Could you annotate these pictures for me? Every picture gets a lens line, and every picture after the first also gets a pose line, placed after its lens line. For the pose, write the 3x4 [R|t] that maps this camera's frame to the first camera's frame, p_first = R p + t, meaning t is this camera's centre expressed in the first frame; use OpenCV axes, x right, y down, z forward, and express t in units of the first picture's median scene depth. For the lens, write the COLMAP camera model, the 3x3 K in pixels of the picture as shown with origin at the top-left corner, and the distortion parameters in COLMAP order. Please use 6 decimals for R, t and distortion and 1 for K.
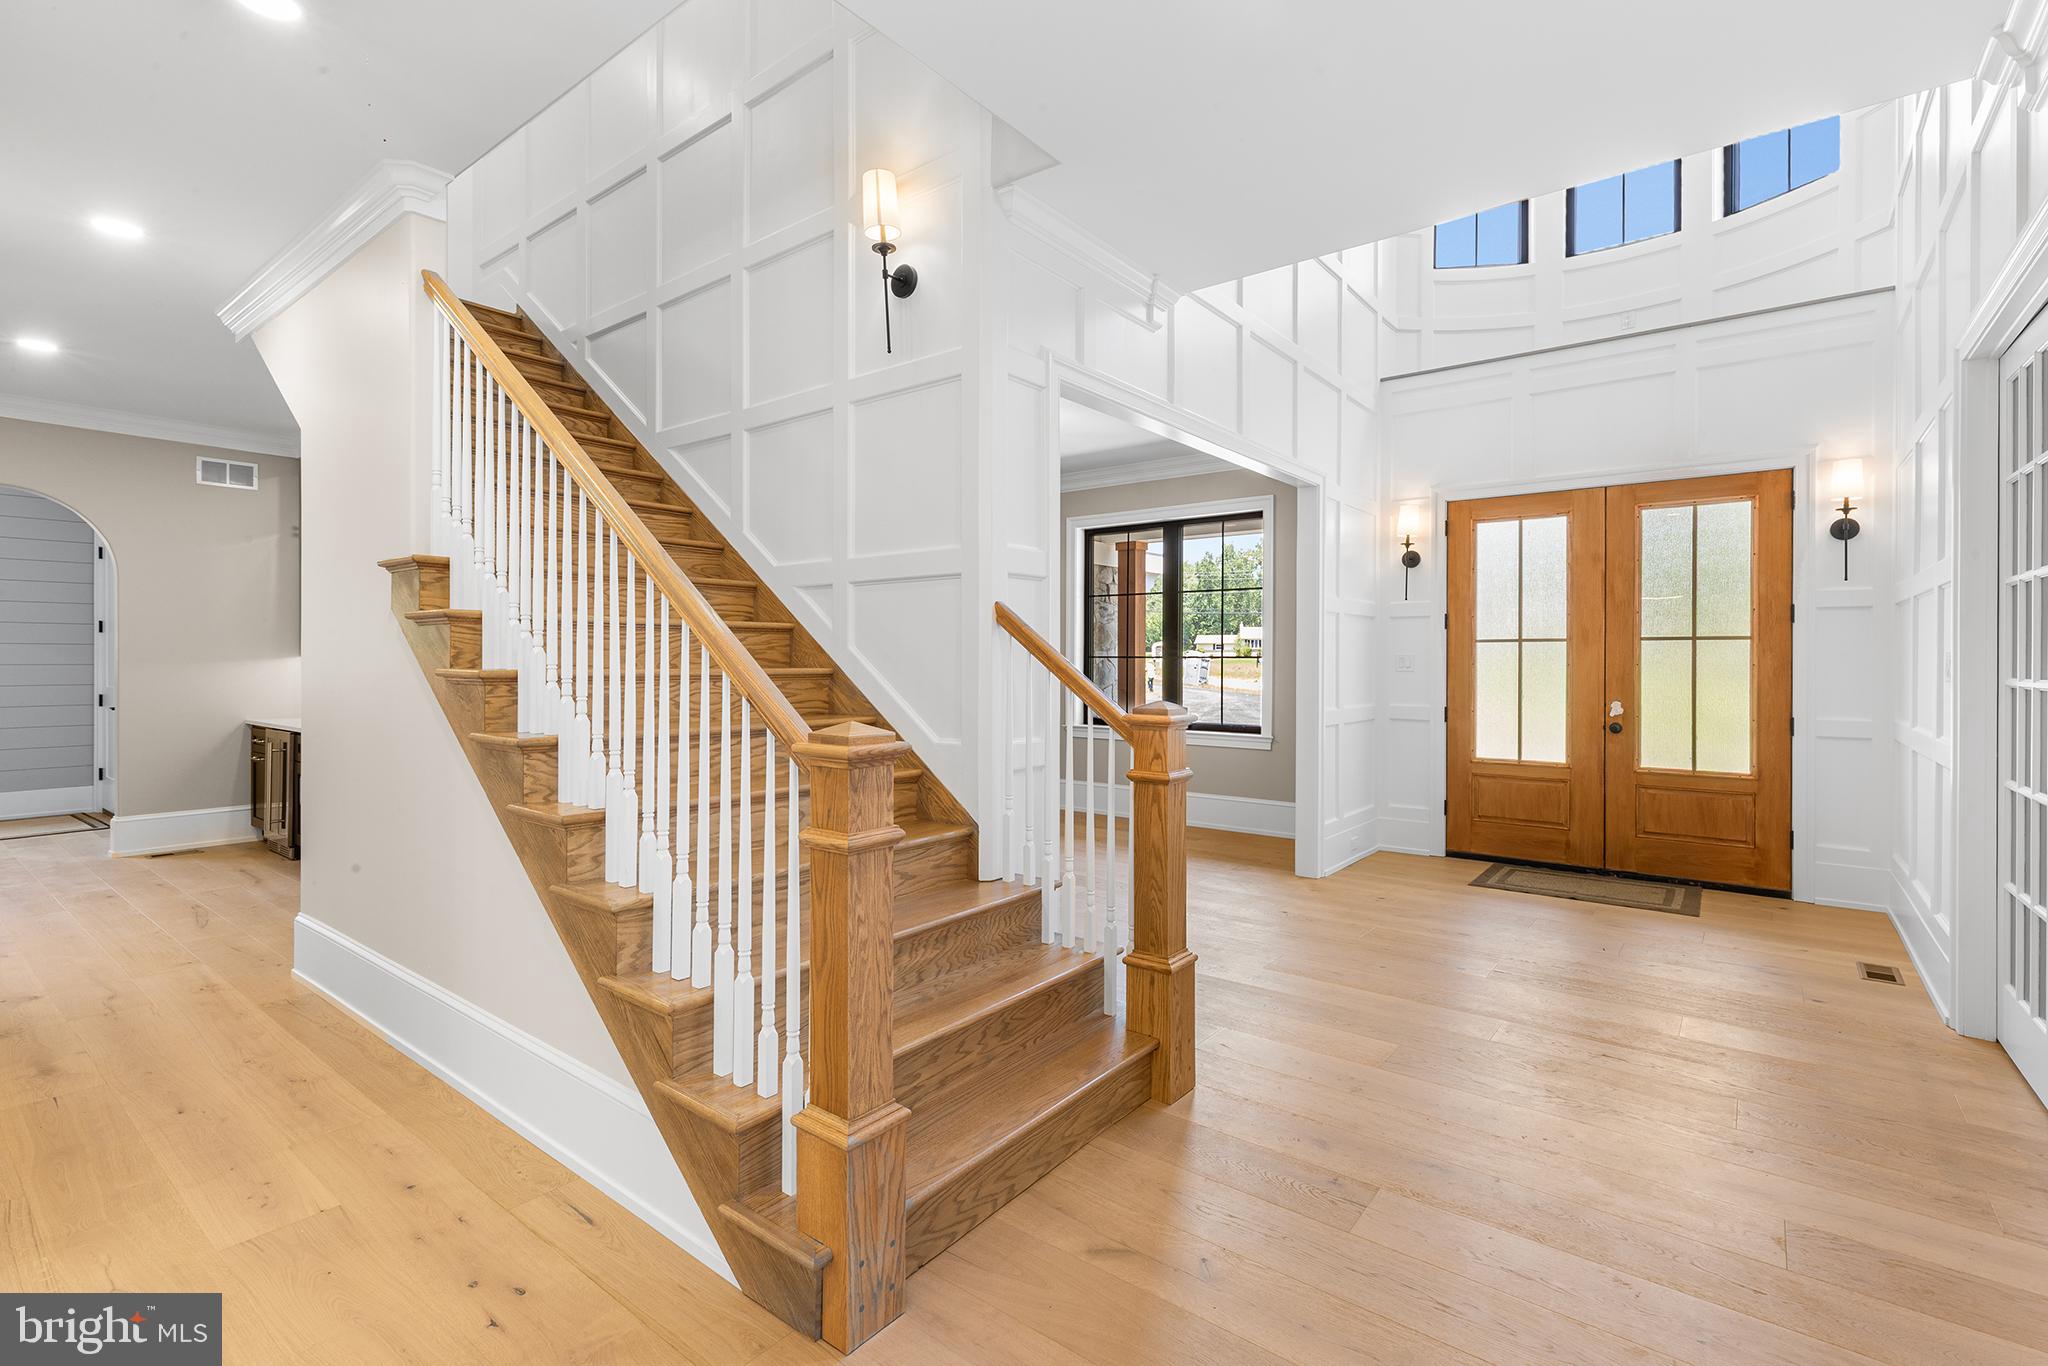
lens RADIAL K [[930.1, 0, 1026.4], [0, 930.1, 670.9], [0, 0, 1]] dist [0.008432, -0.000312]
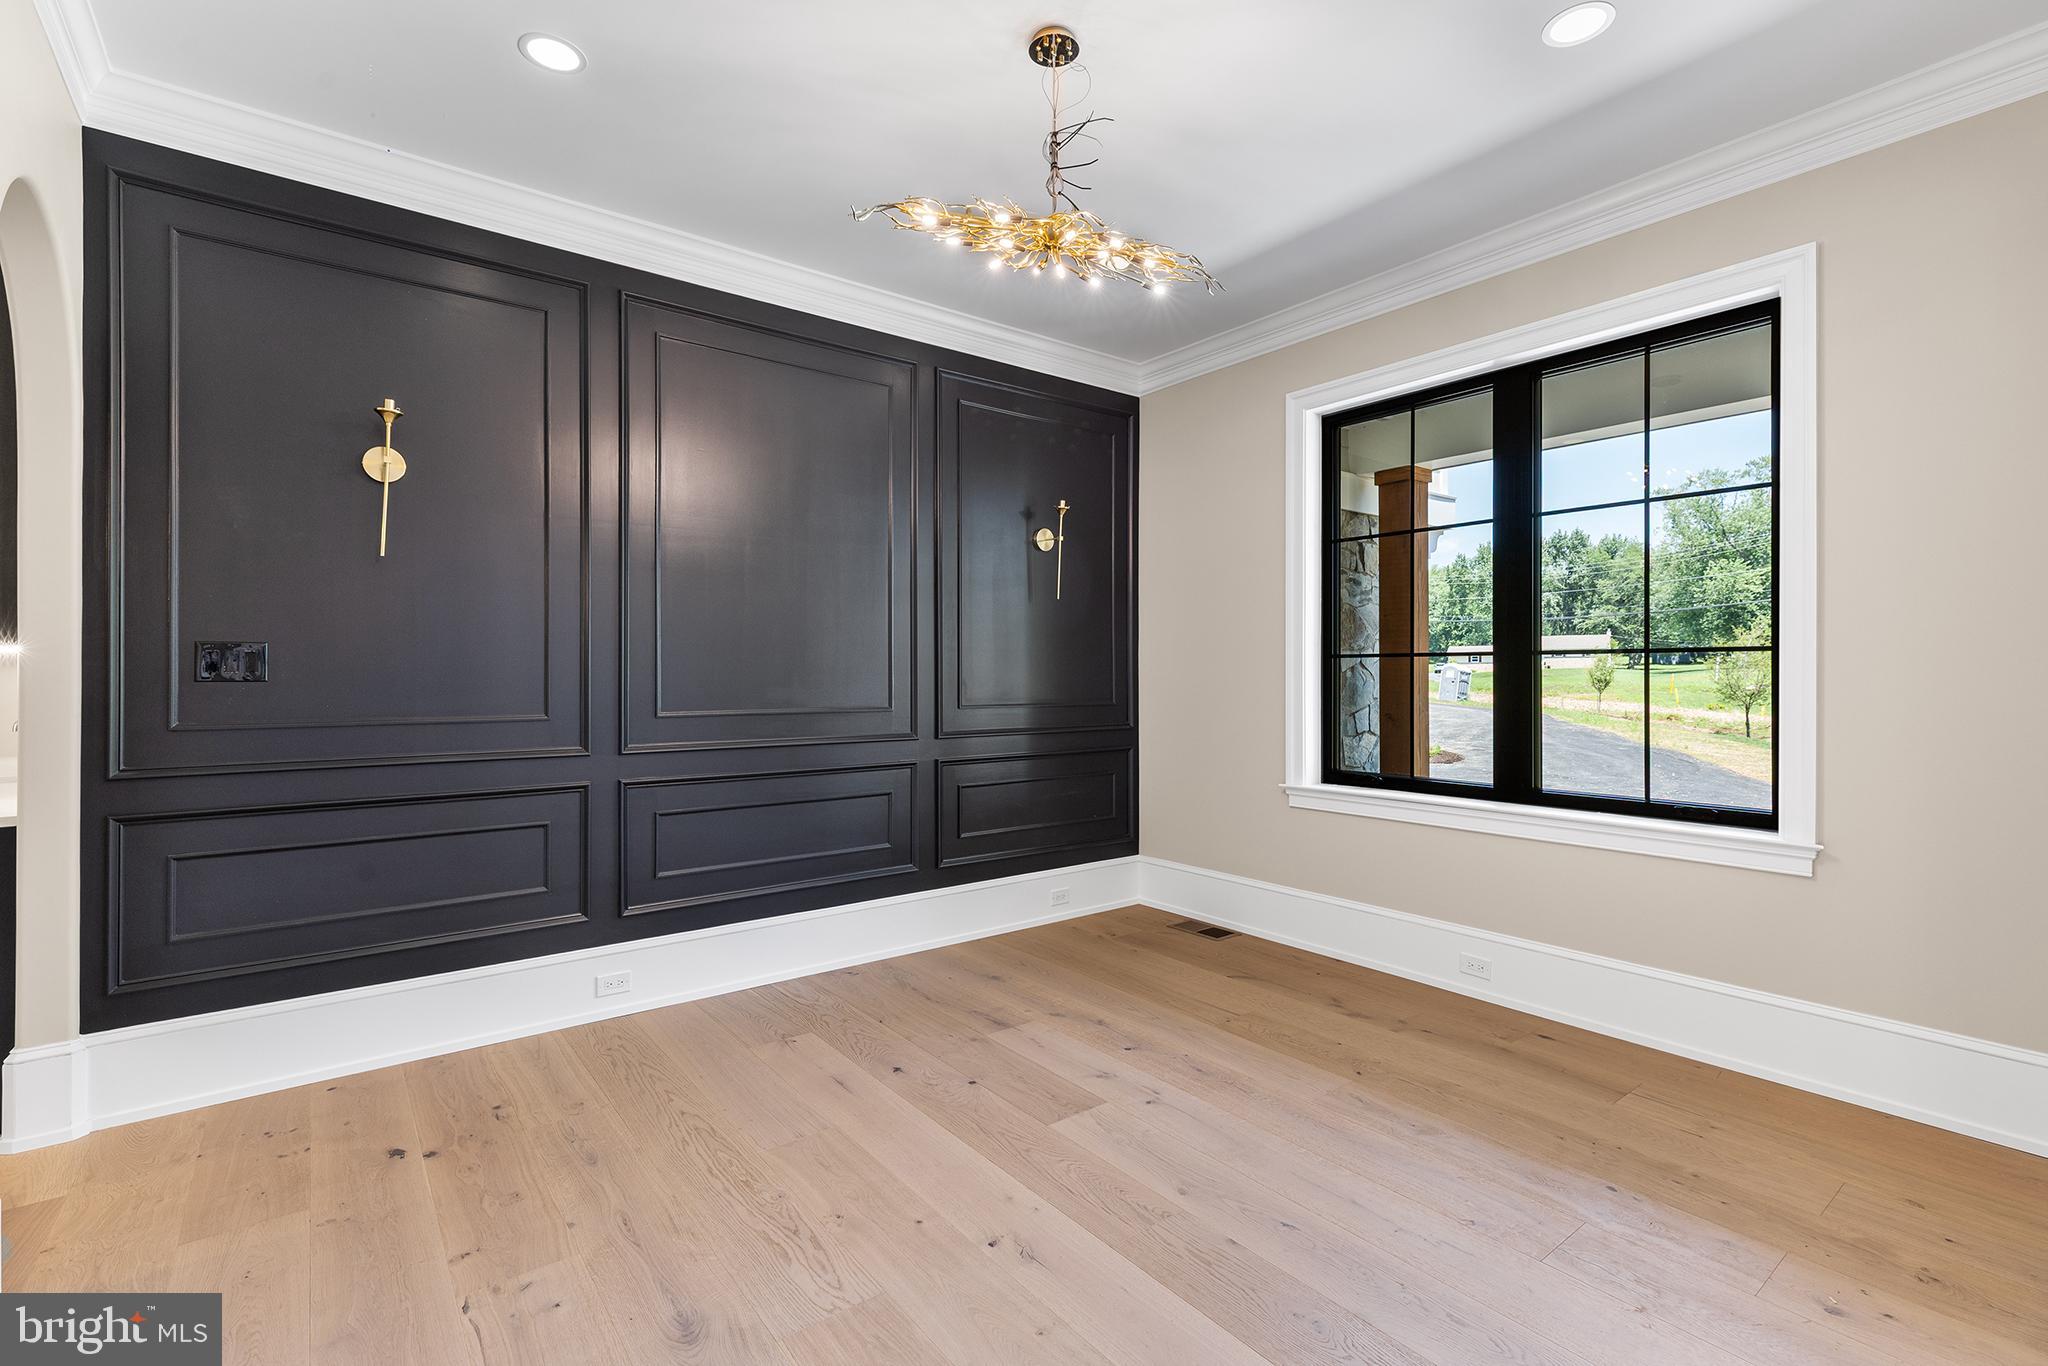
lens RADIAL K [[930.1, 0, 1026.4], [0, 930.1, 670.9], [0, 0, 1]] dist [0.008432, -0.000312]
pose [[0.970243, -0.004851, -0.242086, 0.025119], [0.001219, 0.999884, -0.015153, 0.001208], [0.242132, 0.014407, 0.970136, 0.418066]]
